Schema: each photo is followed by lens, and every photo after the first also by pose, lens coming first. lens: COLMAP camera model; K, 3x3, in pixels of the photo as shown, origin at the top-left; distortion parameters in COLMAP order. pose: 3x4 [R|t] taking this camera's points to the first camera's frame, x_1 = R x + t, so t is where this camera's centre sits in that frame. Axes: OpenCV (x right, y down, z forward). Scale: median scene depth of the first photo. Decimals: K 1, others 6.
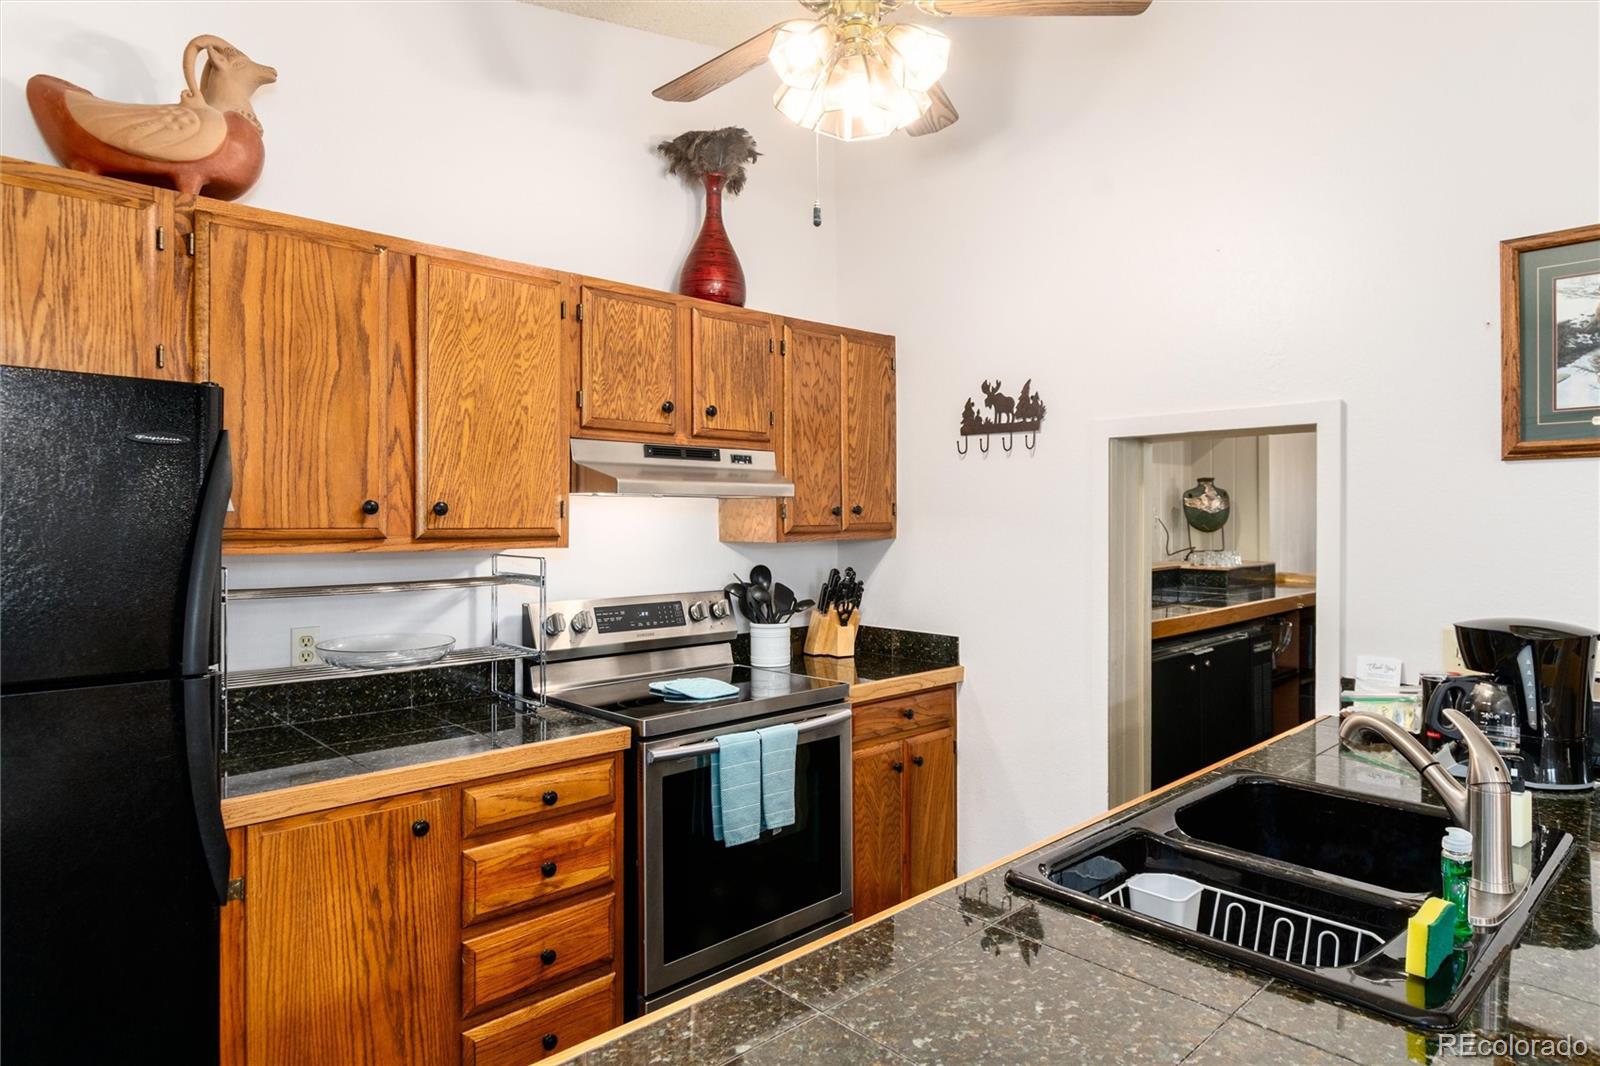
lens RADIAL K [[932.1, 0, 798.8], [0, 932.1, 520.7], [0, 0, 1]] dist [-0.000097, 0.000499]
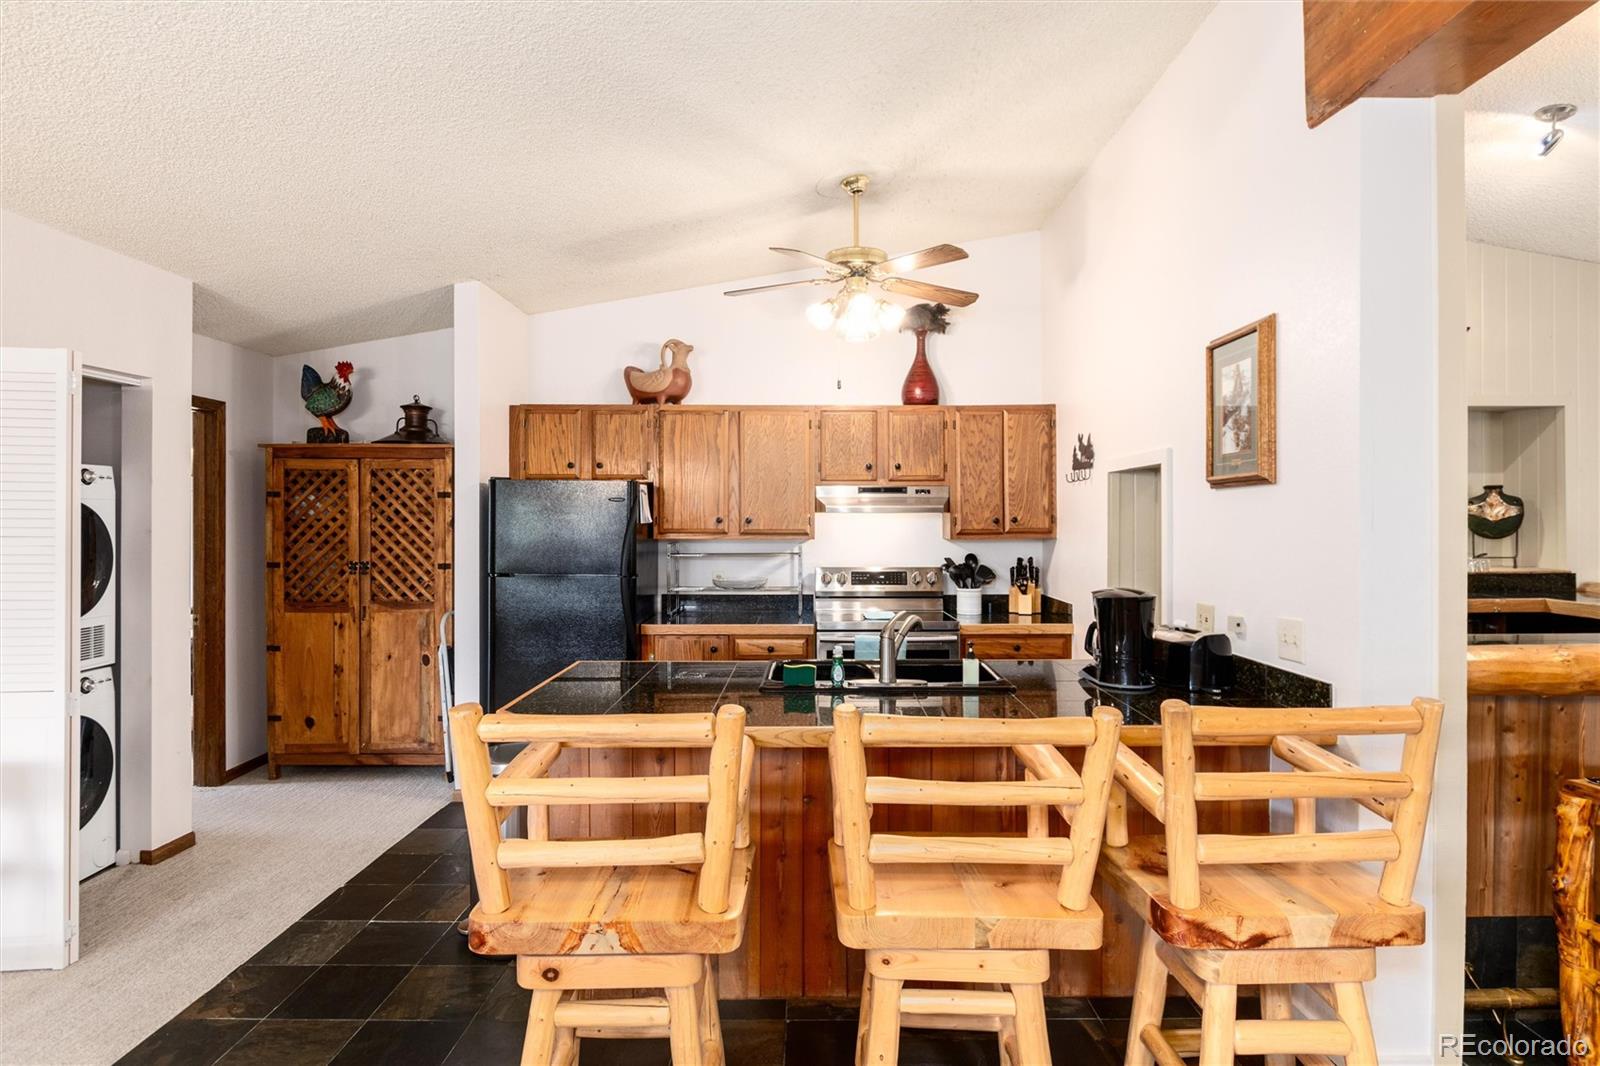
lens RADIAL K [[825.3, 0, 802.5], [0, 825.3, 526.1], [0, 0, 1]] dist [-0.001113, 0.000052]
pose [[0.720820, 0.003869, -0.693112, 0.876029], [-0.001855, 0.999992, 0.003654, -0.006194], [0.693120, -0.001348, 0.720821, -0.289903]]
